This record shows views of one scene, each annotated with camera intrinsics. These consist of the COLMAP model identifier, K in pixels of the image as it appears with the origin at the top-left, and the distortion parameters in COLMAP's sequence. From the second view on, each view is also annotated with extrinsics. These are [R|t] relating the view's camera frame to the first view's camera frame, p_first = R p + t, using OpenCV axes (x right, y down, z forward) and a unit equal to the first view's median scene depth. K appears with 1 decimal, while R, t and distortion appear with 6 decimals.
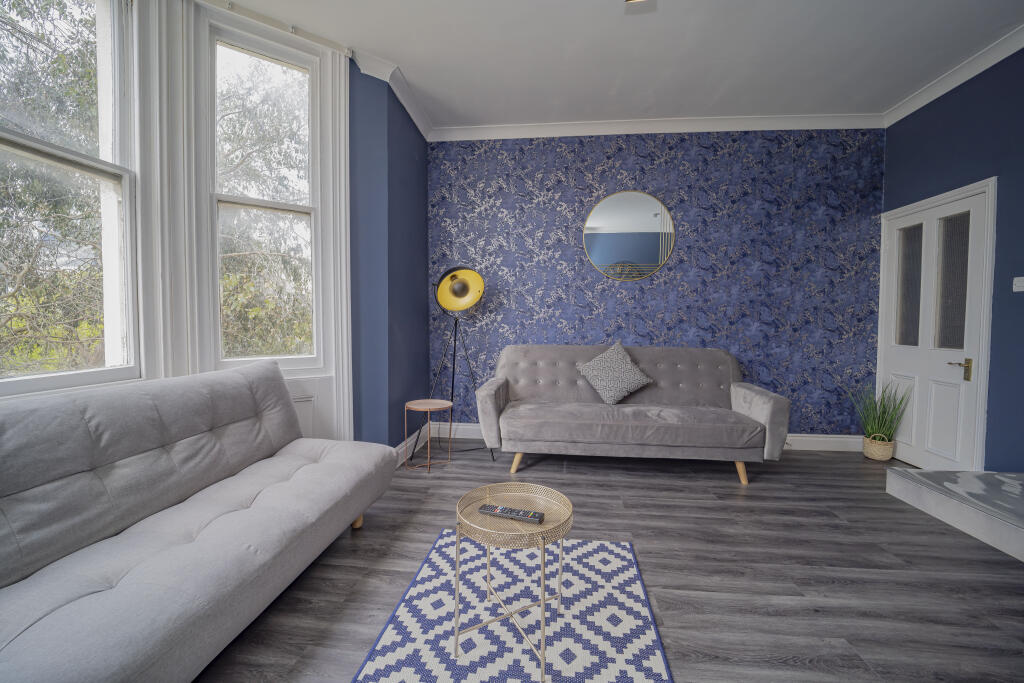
lens RADIAL K [[409.8, 0, 513.1], [0, 409.8, 337.6], [0, 0, 1]] dist [-0.018923, -0.000174]
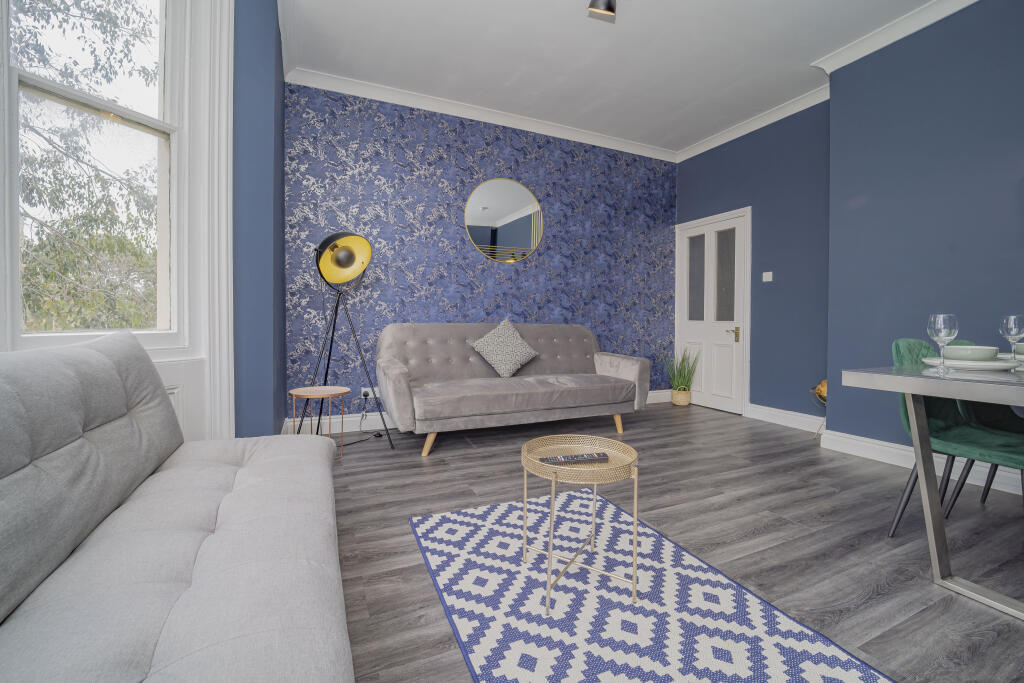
lens RADIAL K [[417.3, 0, 504.1], [0, 417.3, 321.9], [0, 0, 1]] dist [-0.015049, -0.000092]
pose [[0.870396, -0.000952, 0.492352, -0.291541], [0.013971, 0.999643, -0.022767, 0.045379], [-0.492155, 0.026695, 0.870098, 0.070651]]
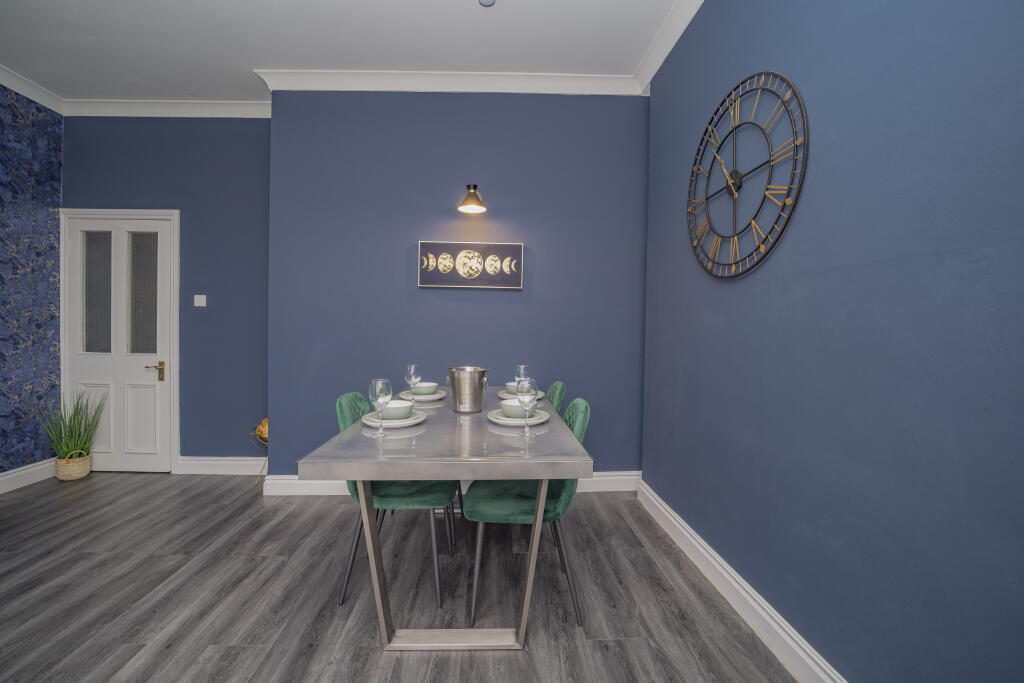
lens RADIAL K [[417.4, 0, 503.0], [0, 417.4, 336.0], [0, 0, 1]] dist [-0.045103, 0.007113]
pose [[-0.145562, -0.025502, 0.989020, -0.121472], [0.021598, 0.999348, 0.028948, -0.026535], [-0.989113, 0.025575, -0.144916, 0.157255]]
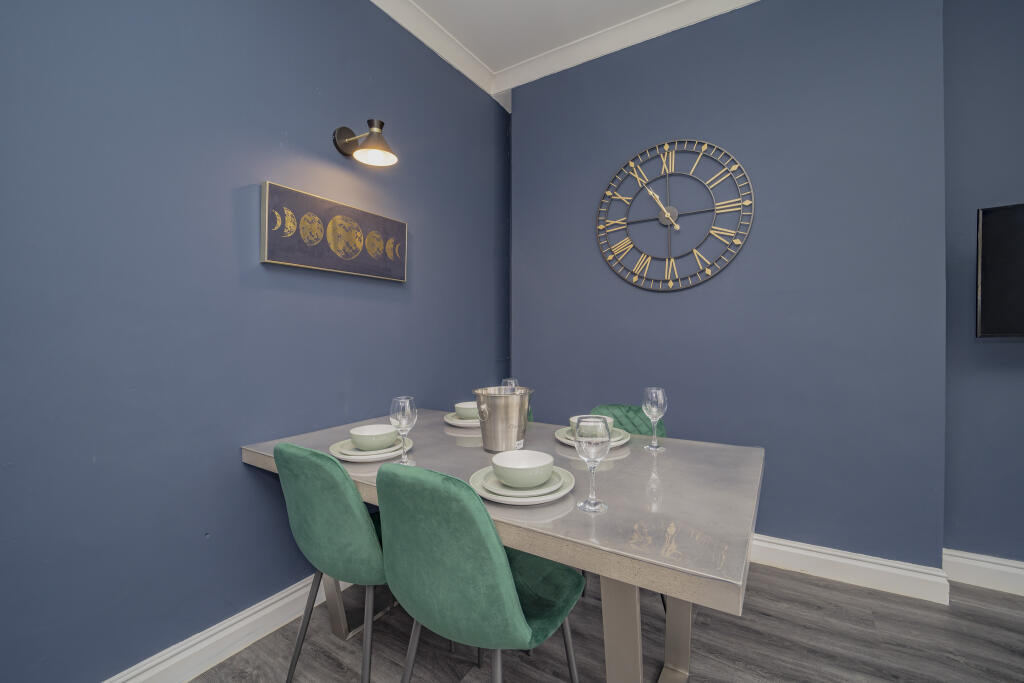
lens RADIAL K [[409.8, 0, 513.1], [0, 409.8, 337.6], [0, 0, 1]] dist [-0.018923, -0.000174]
pose [[-0.899077, -0.007046, 0.437733, 0.285192], [0.014144, 0.998881, 0.045130, -0.036849], [-0.437561, 0.046766, -0.897972, 0.499179]]
